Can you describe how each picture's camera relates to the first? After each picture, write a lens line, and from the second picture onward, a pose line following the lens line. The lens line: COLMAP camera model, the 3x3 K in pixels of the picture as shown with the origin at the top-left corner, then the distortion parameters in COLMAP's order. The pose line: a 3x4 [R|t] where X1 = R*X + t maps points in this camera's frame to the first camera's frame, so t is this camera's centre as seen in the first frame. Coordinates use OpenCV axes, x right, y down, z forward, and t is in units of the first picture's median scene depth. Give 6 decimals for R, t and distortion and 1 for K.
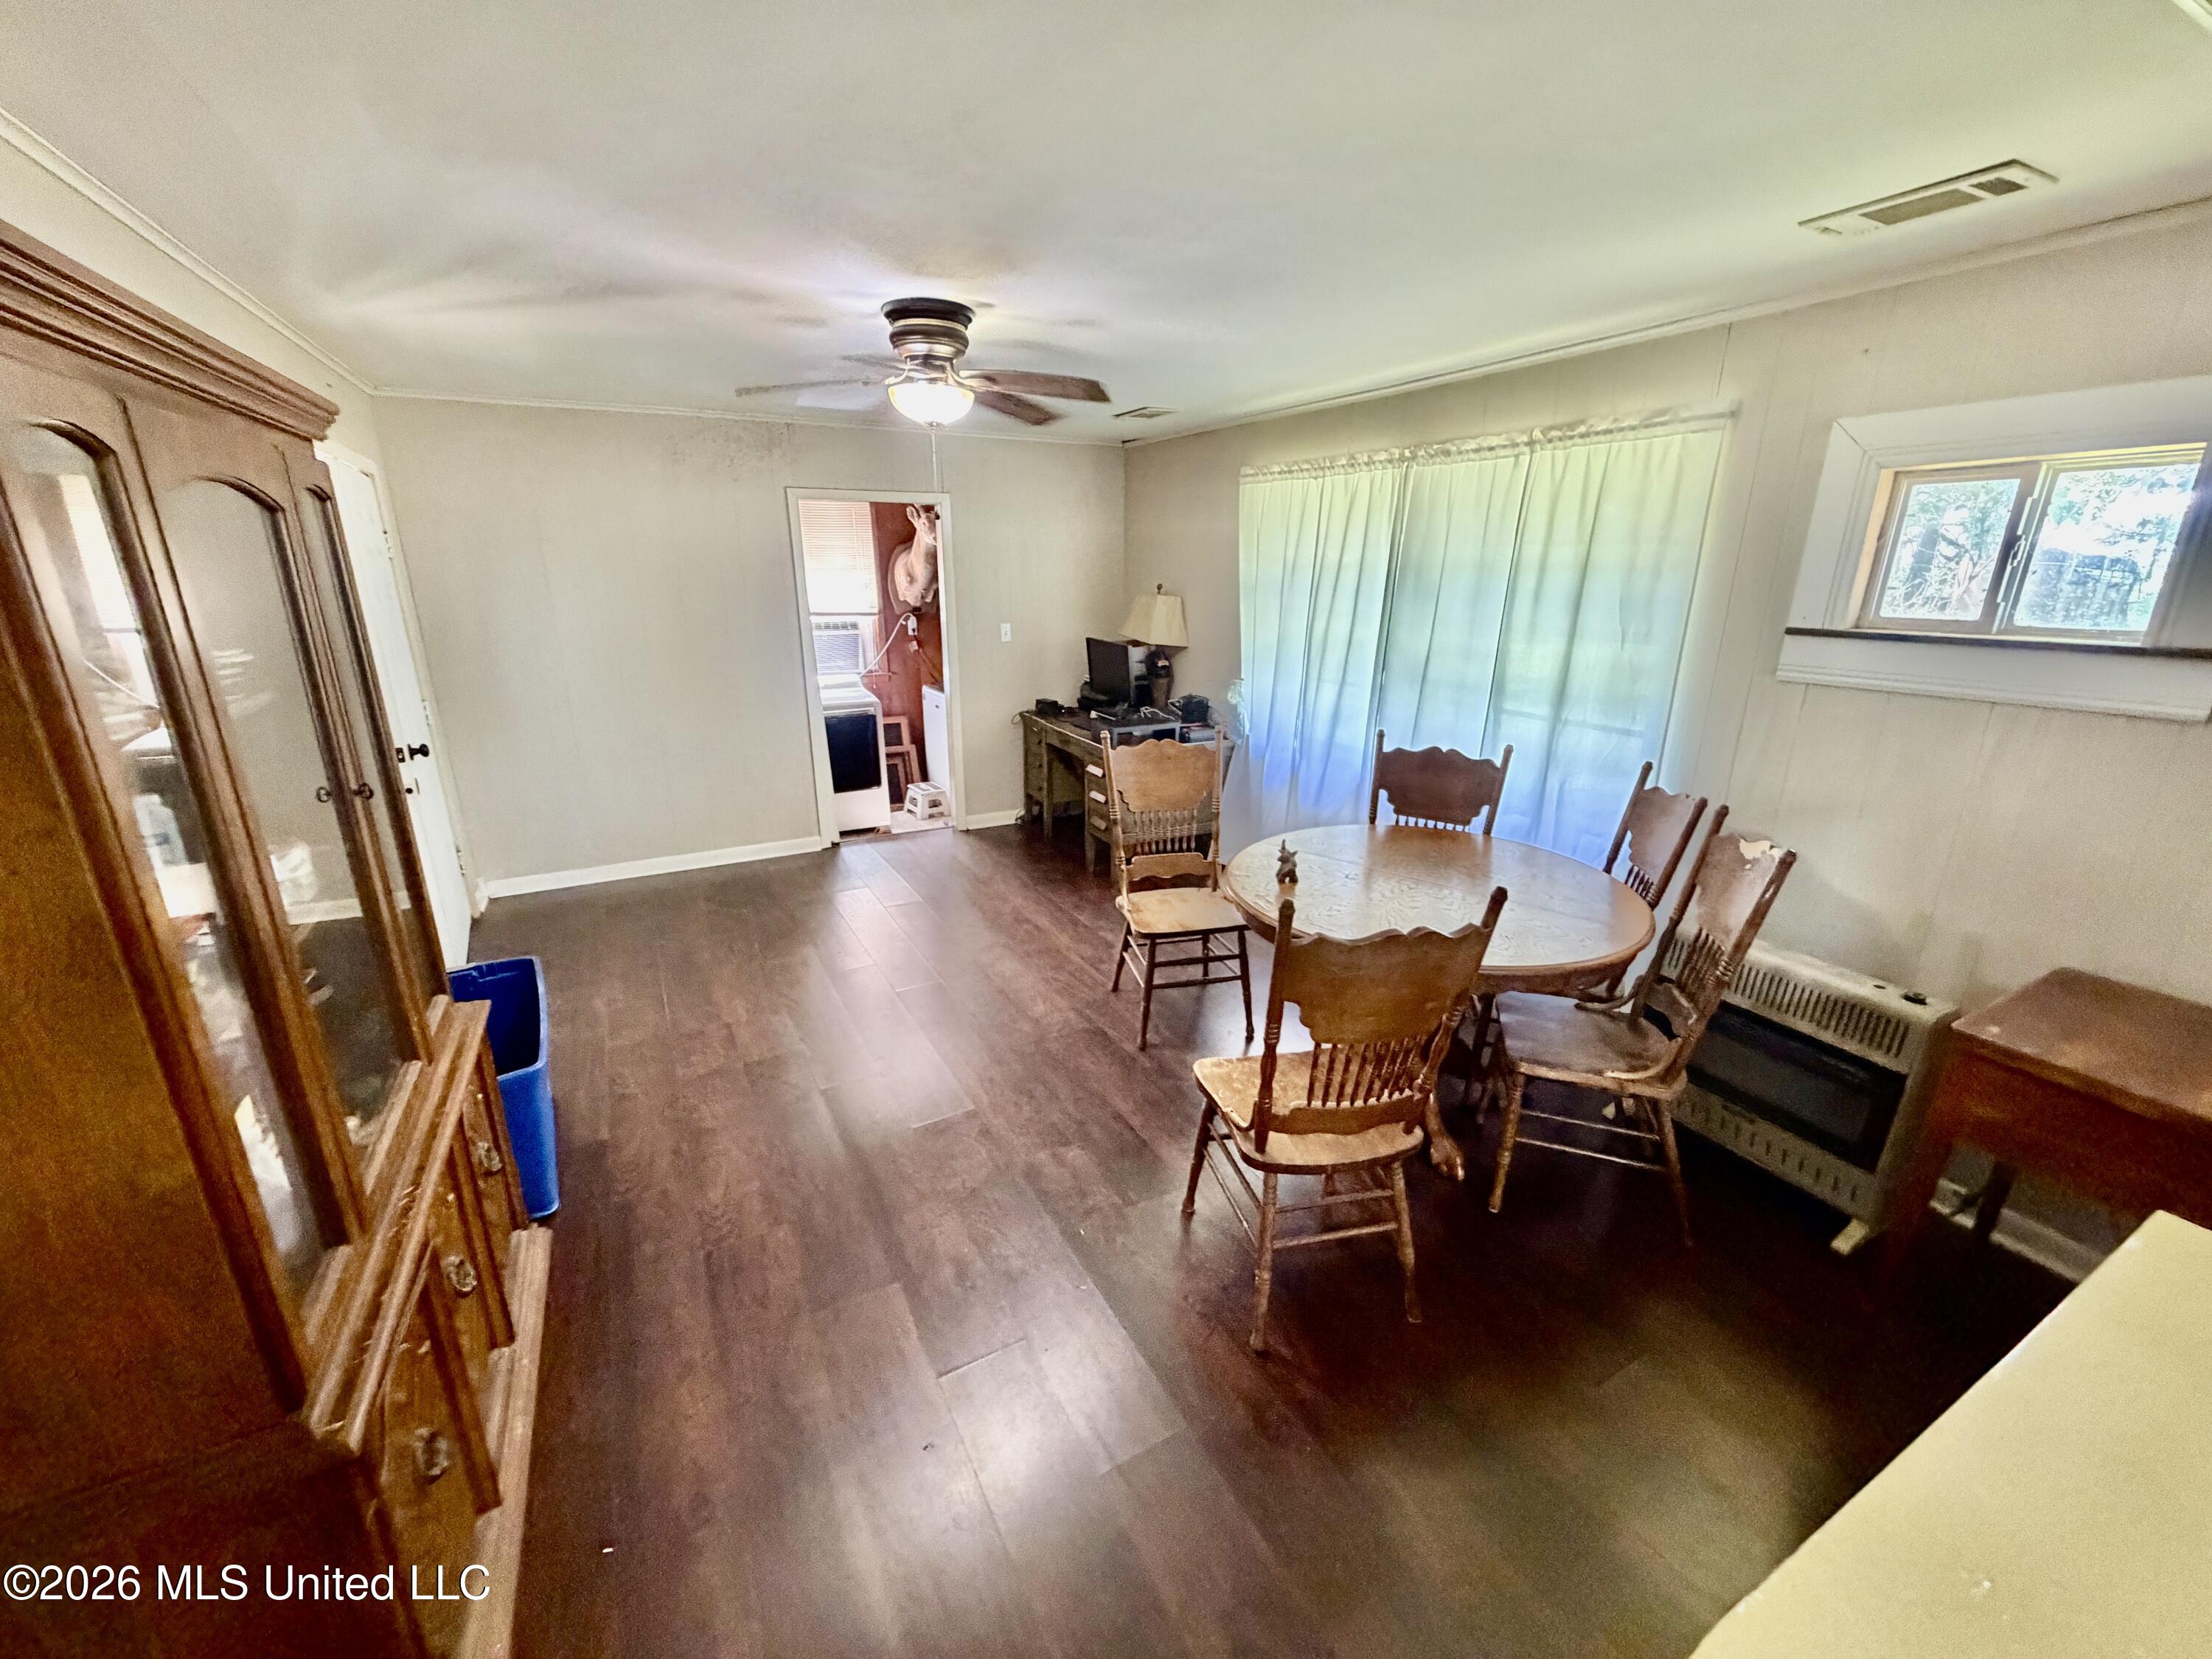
lens RADIAL K [[882.2, 0, 1094.1], [0, 882.2, 834.4], [0, 0, 1]] dist [-0.001094, 0.000391]
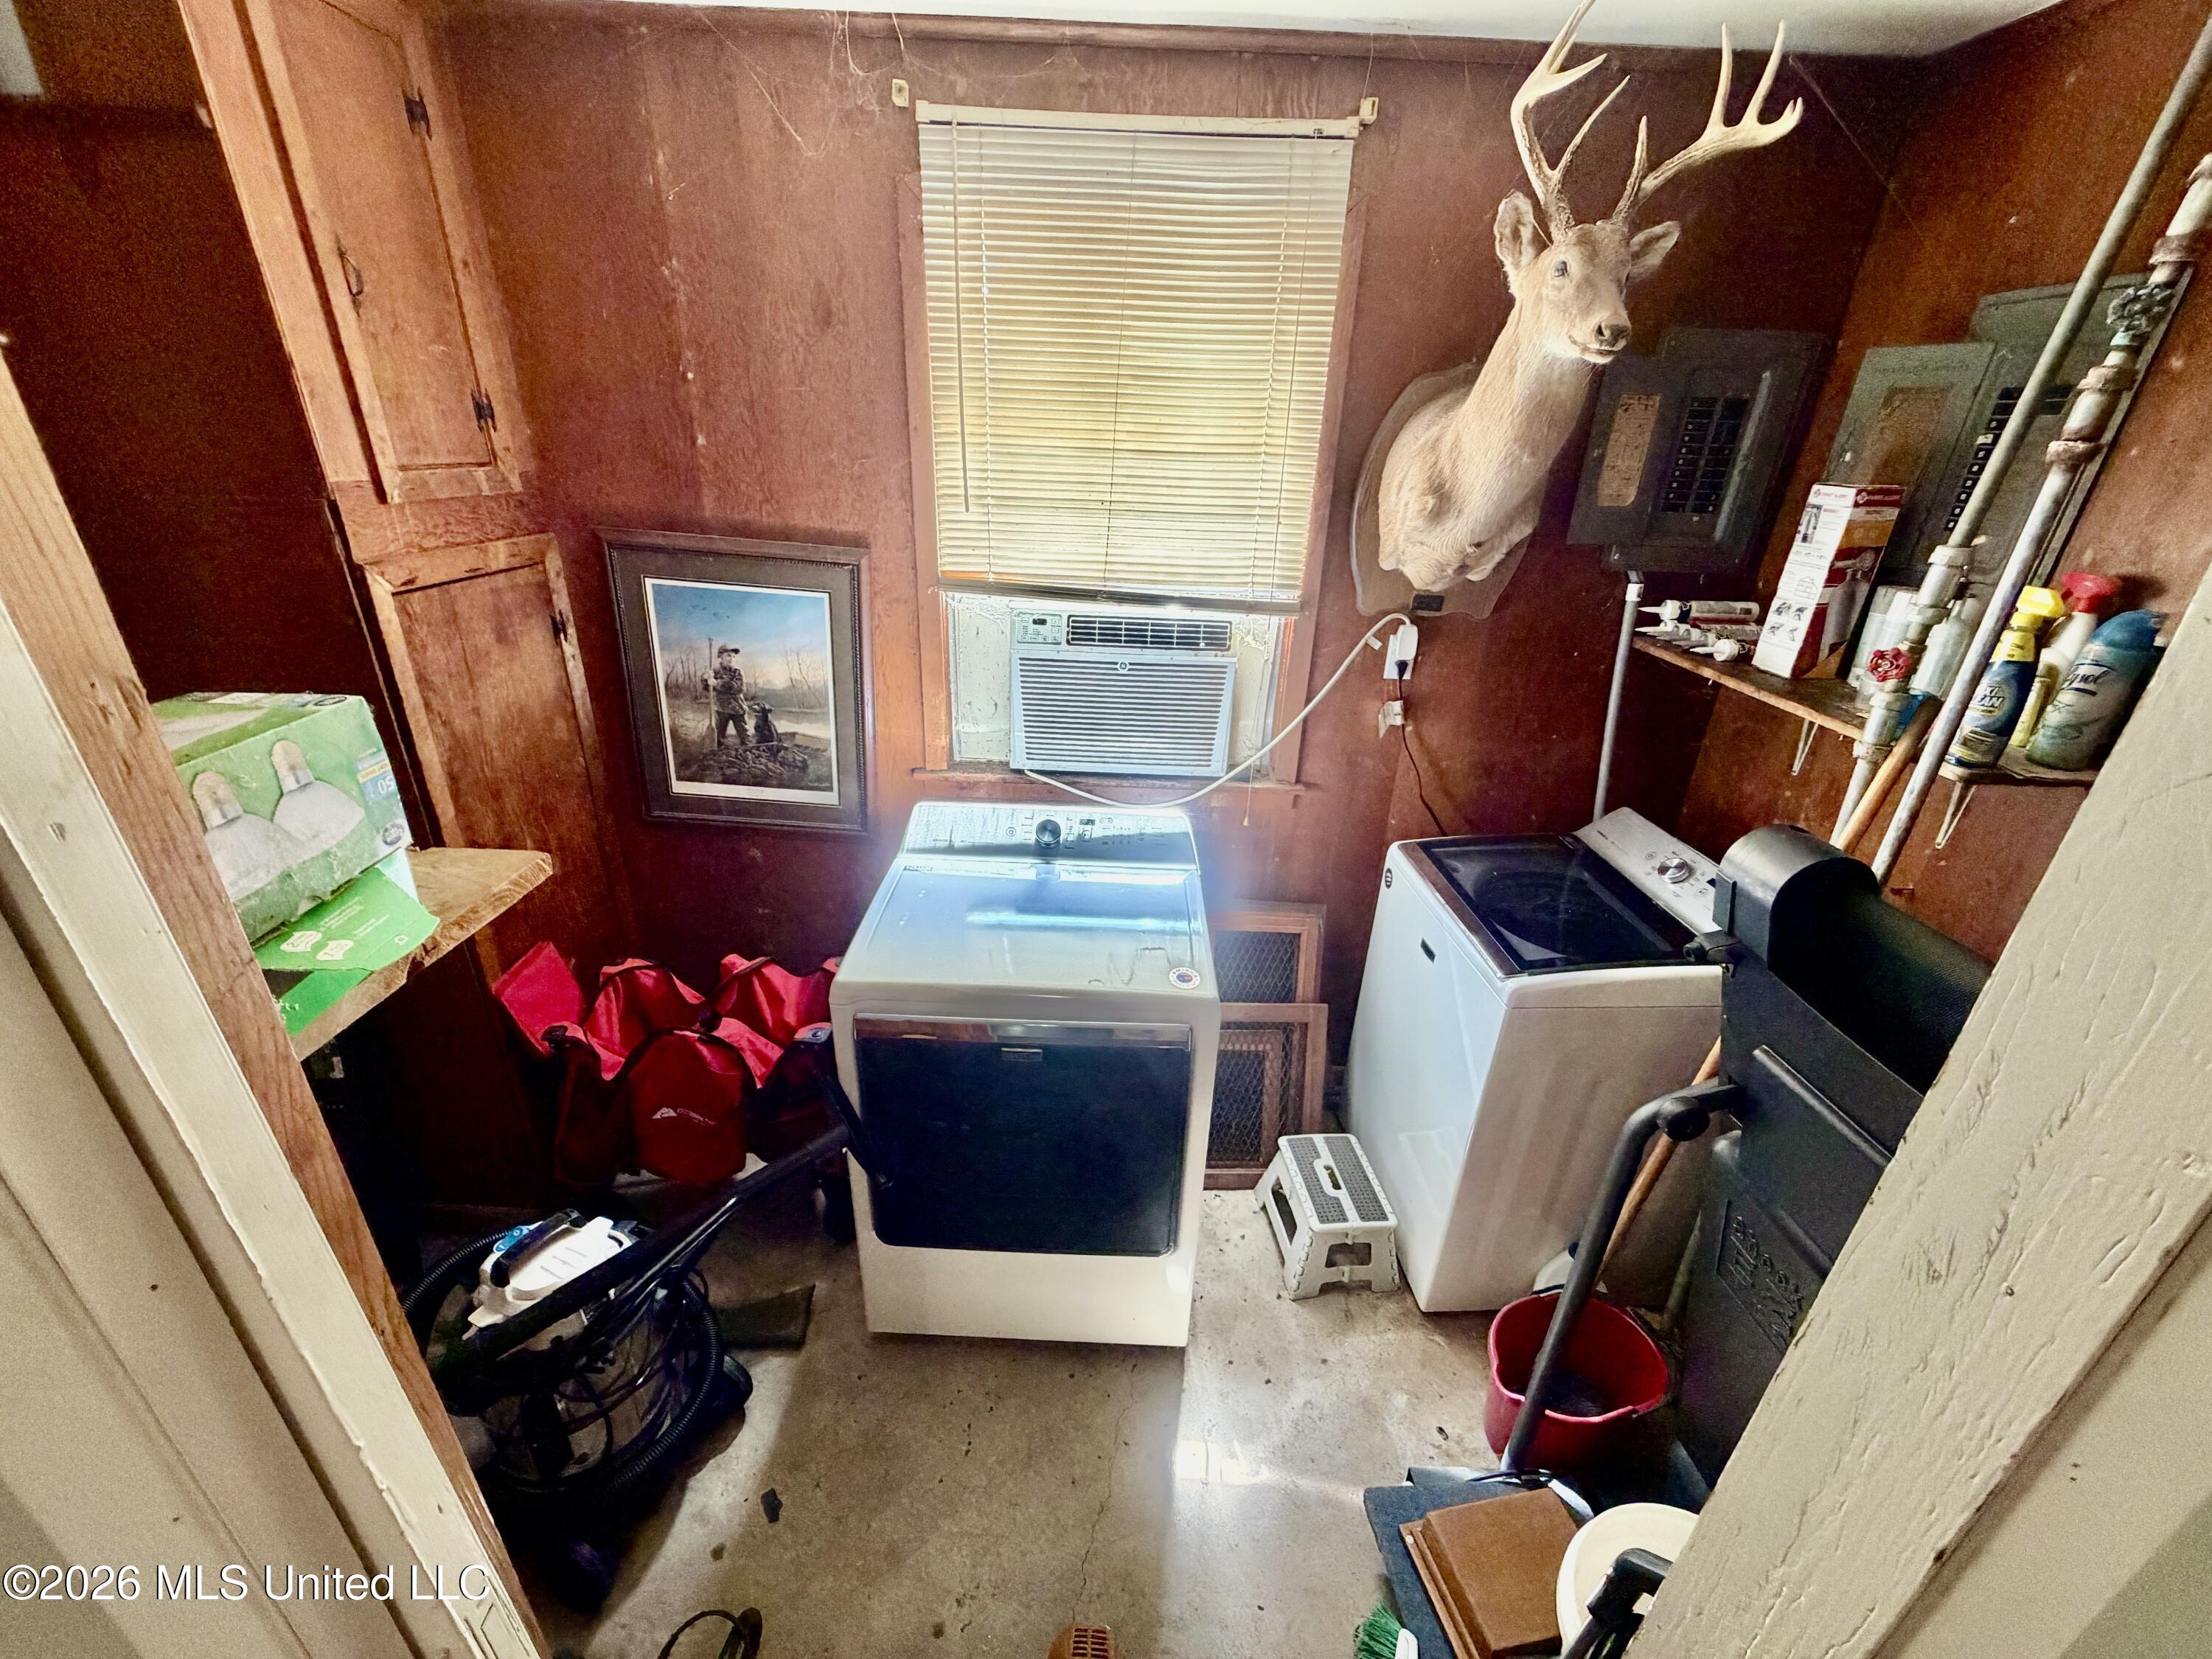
lens RADIAL K [[882.2, 0, 1099.0], [0, 882.2, 832.7], [0, 0, 1]] dist [-0.001094, 0.000391]
pose [[0.889107, 0.219358, -0.401709, -0.164214], [-0.170961, 0.973310, 0.153099, -0.207385], [0.424571, -0.067445, 0.902879, 0.680274]]
